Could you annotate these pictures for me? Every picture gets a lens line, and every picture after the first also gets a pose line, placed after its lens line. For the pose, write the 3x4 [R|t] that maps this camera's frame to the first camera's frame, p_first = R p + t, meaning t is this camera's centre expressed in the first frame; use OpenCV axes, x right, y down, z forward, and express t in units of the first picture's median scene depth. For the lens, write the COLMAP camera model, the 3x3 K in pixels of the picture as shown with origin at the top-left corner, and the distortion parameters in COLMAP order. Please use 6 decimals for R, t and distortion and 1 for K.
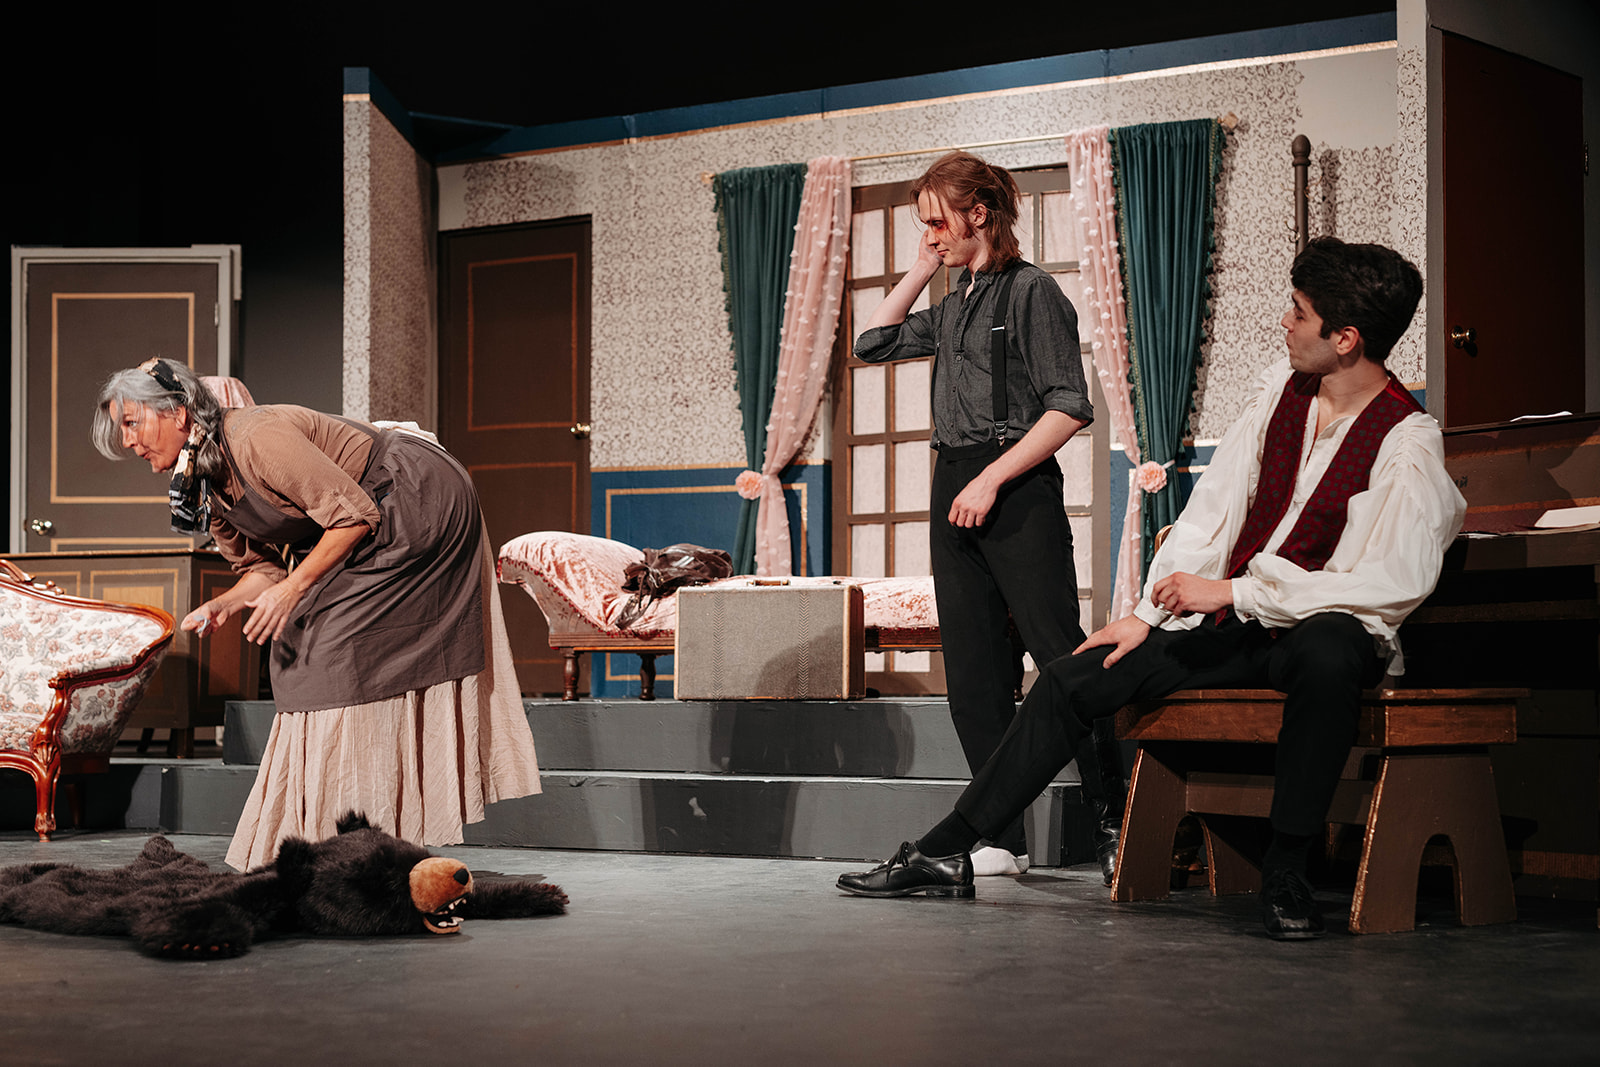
lens RADIAL K [[2719.4, 0, 803.8], [0, 2719.4, 606.6], [0, 0, 1]] dist [0.034316, -0.012403]
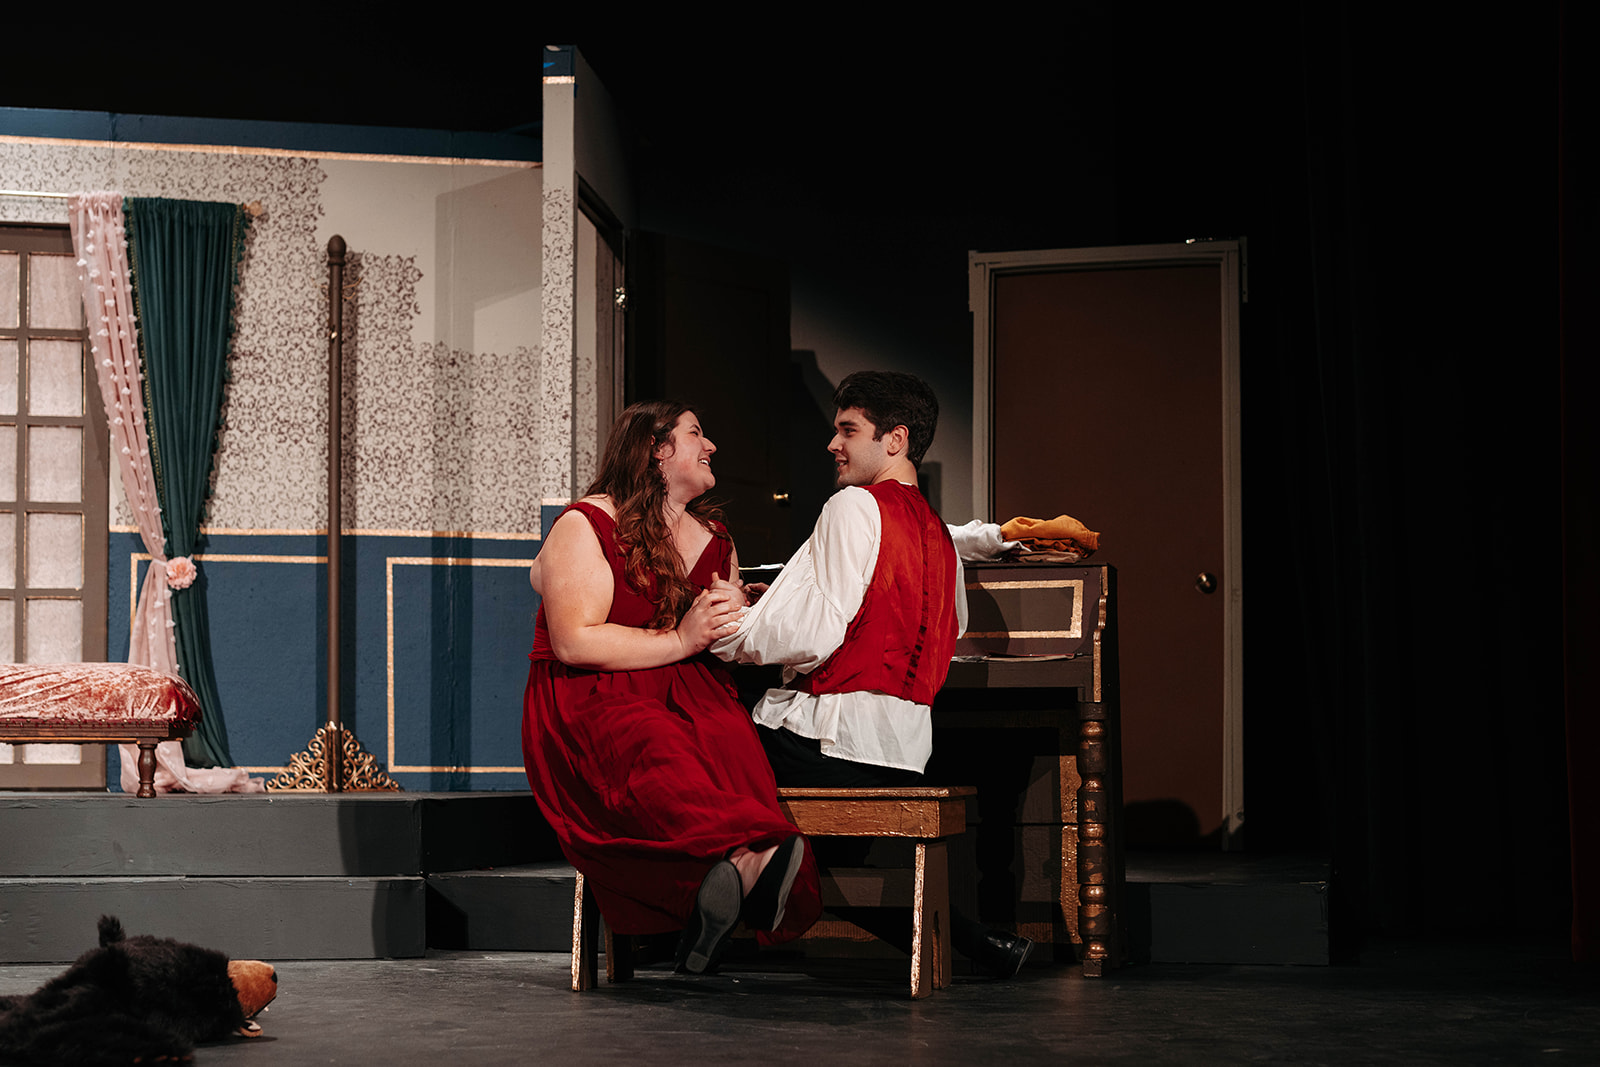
lens RADIAL K [[2719.4, 0, 803.8], [0, 2719.4, 606.6], [0, 0, 1]] dist [0.034316, -0.012403]
pose [[0.751099, 0.033267, 0.659350, -0.339254], [-0.027895, 0.999437, -0.018648, -0.020475], [-0.659600, -0.004386, 0.751604, 0.121222]]
